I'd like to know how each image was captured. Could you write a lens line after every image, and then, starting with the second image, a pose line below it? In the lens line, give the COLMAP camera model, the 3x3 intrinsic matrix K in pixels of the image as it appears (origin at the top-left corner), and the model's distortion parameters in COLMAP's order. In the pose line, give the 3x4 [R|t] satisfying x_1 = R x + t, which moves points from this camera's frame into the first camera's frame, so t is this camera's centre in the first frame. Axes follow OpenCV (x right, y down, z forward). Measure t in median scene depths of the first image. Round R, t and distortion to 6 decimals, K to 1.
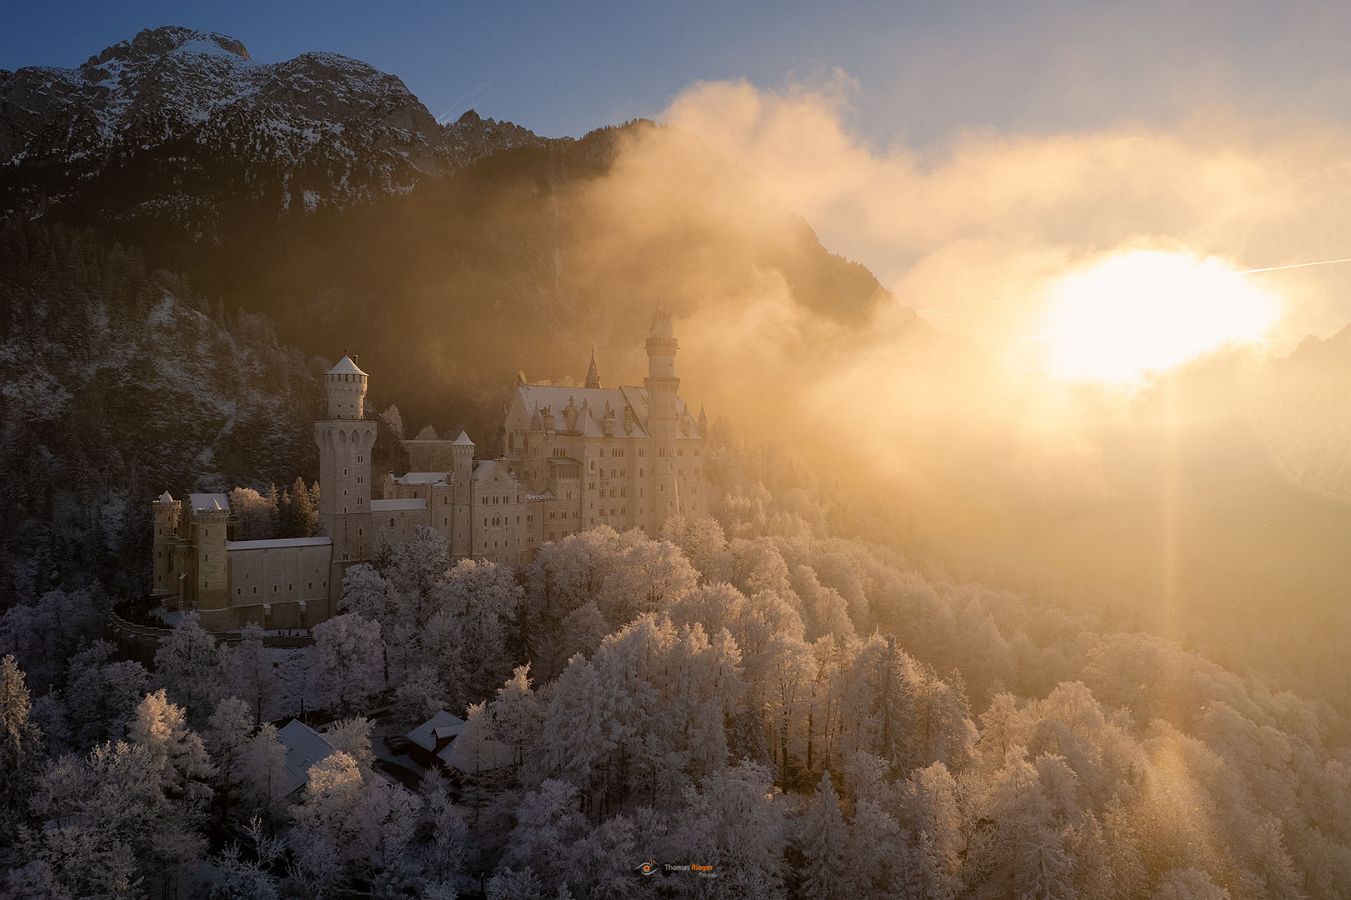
lens RADIAL K [[995.7, 0, 675.7], [0, 995.7, 451.1], [0, 0, 1]] dist [-0.038483, -0.001630]
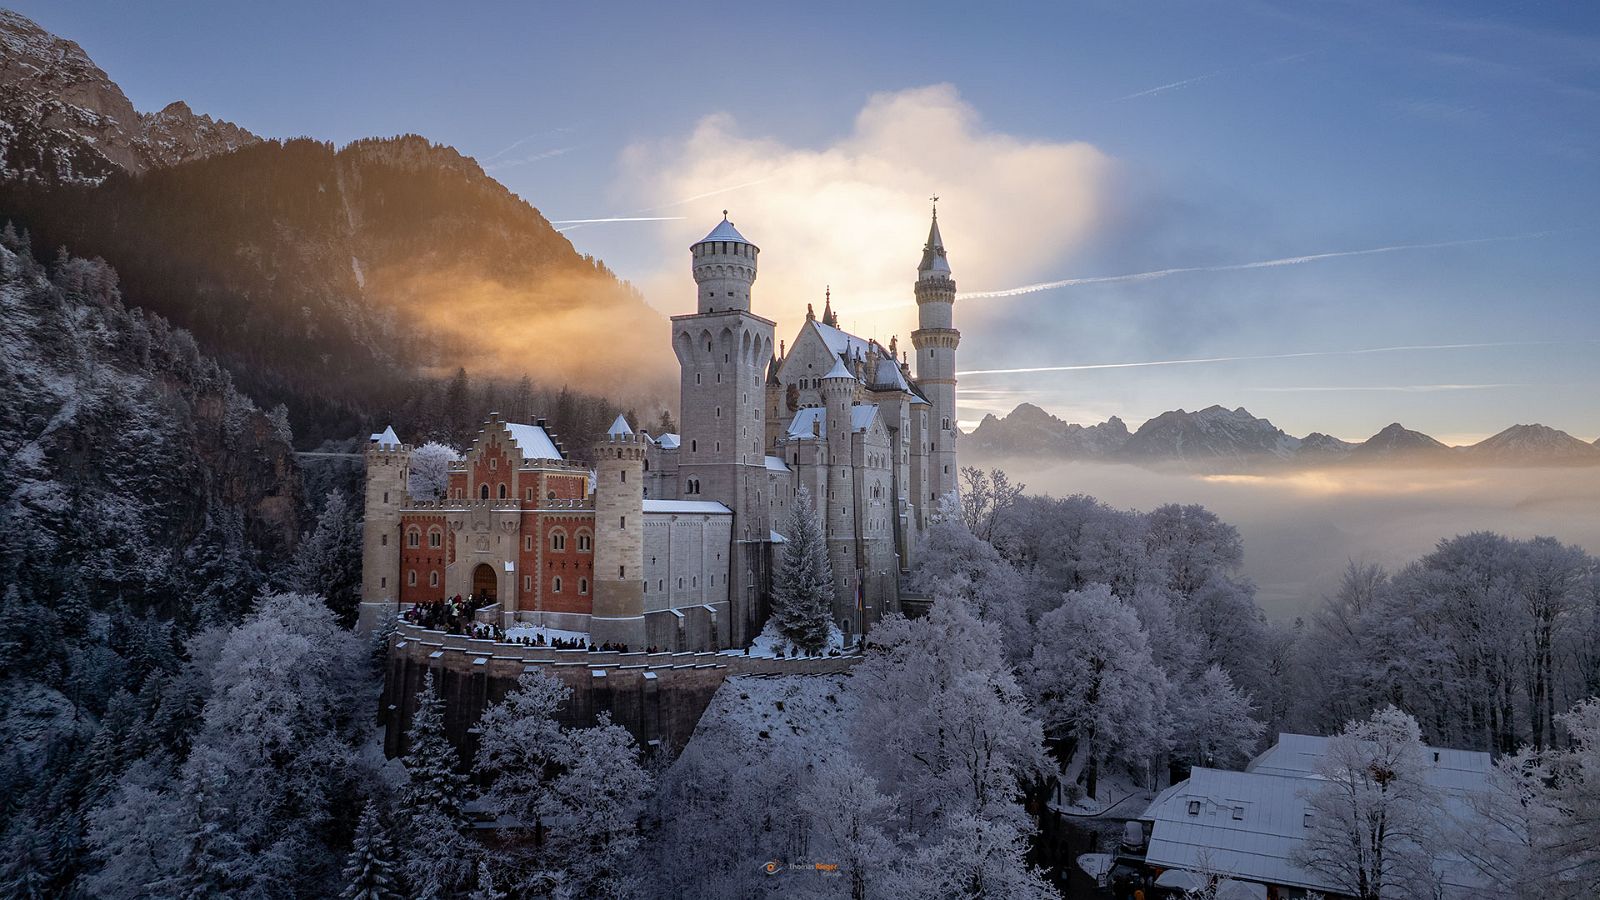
lens RADIAL K [[1018.2, 0, 801.9], [0, 1018.2, 462.4], [0, 0, 1]] dist [-0.064019, 0.056522]
pose [[0.921567, 0.023885, 0.387485, -0.244298], [-0.002254, 0.998418, -0.056182, 0.043277], [-0.388214, 0.050902, 0.920163, 0.177001]]
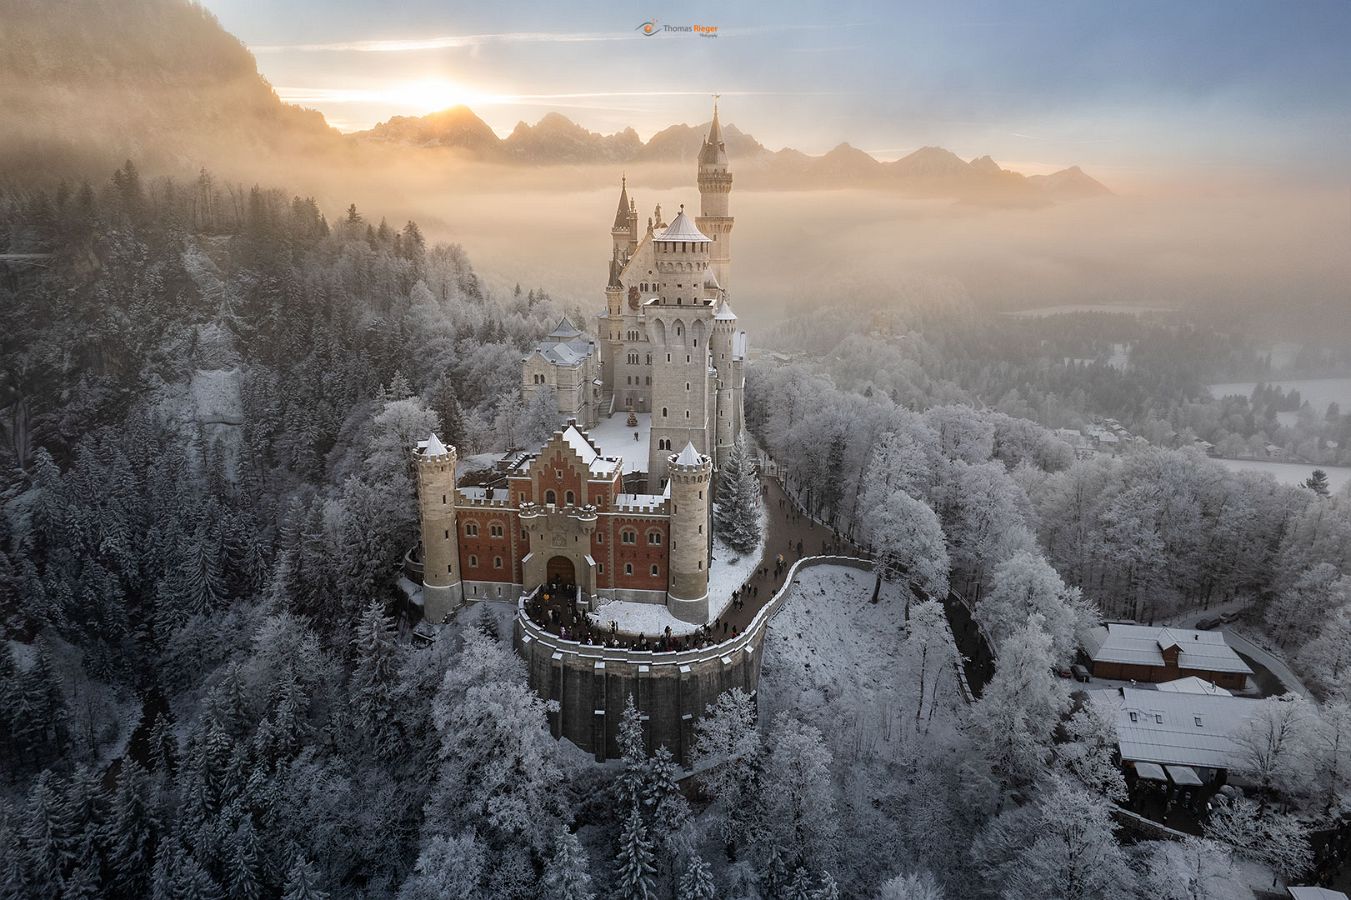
lens RADIAL K [[860.1, 0, 675.2], [0, 860.1, 446.3], [0, 0, 1]] dist [-0.061752, 0.053047]
pose [[0.727997, -0.174877, 0.662901, -0.357764], [-0.004908, 0.965566, 0.260111, -0.043561], [-0.685562, -0.192613, 0.702072, 0.239843]]
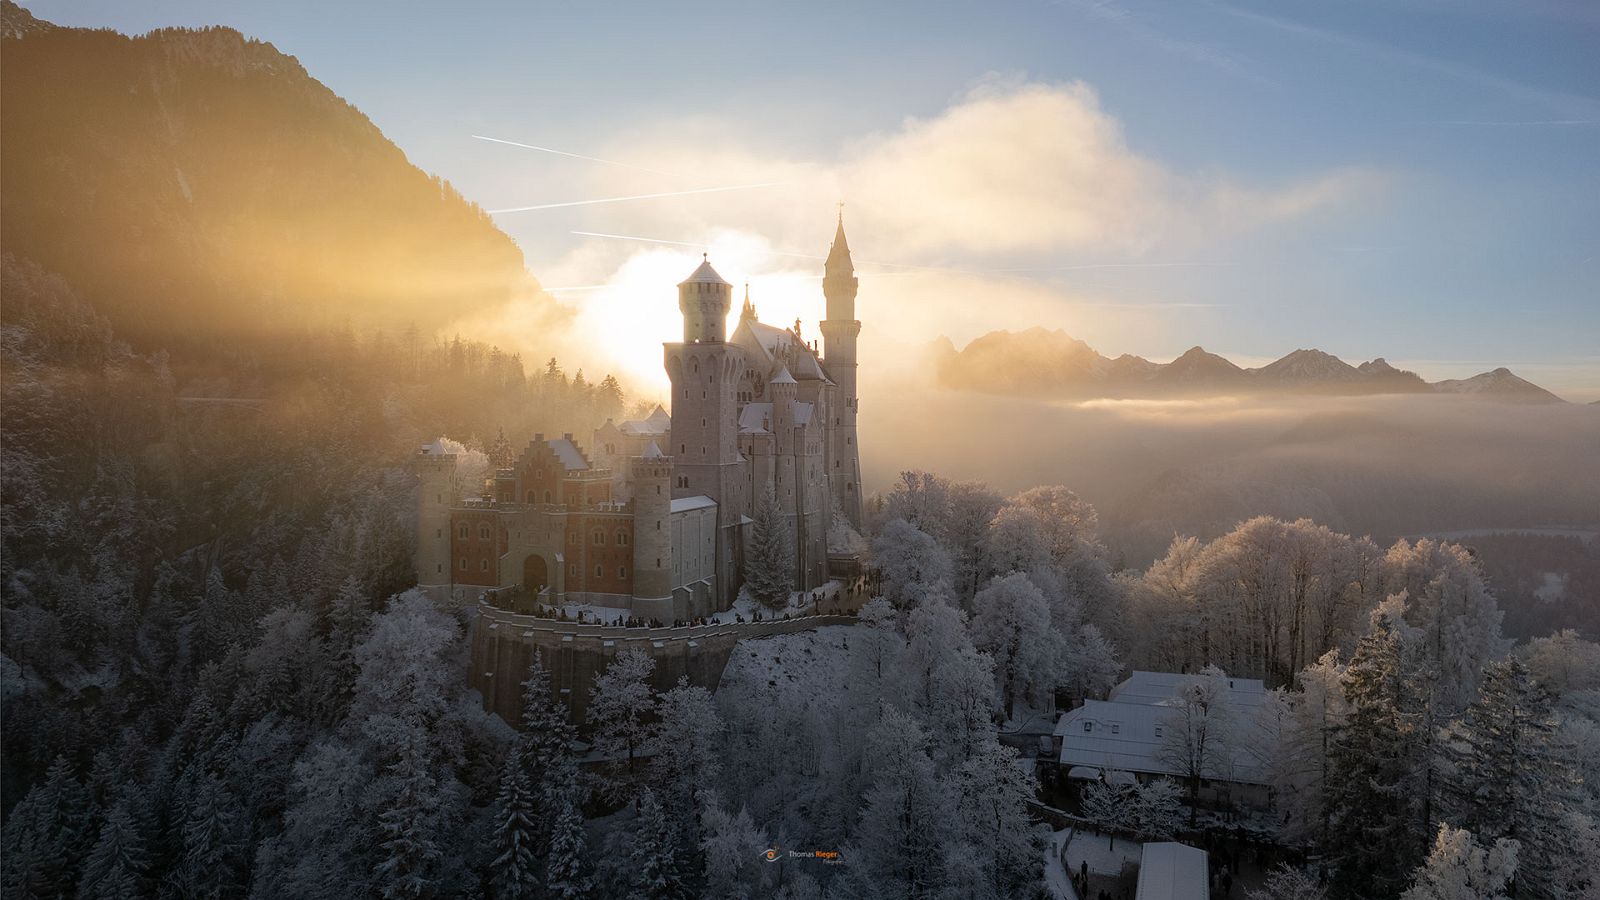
lens RADIAL K [[1018.2, 0, 802.4], [0, 1018.2, 445.3], [0, 0, 1]] dist [-0.064019, 0.056522]
pose [[0.845518, -0.004087, 0.533931, -0.315539], [-0.002411, 0.999931, 0.011471, 0.017043], [-0.533941, -0.010986, 0.845450, 0.130687]]
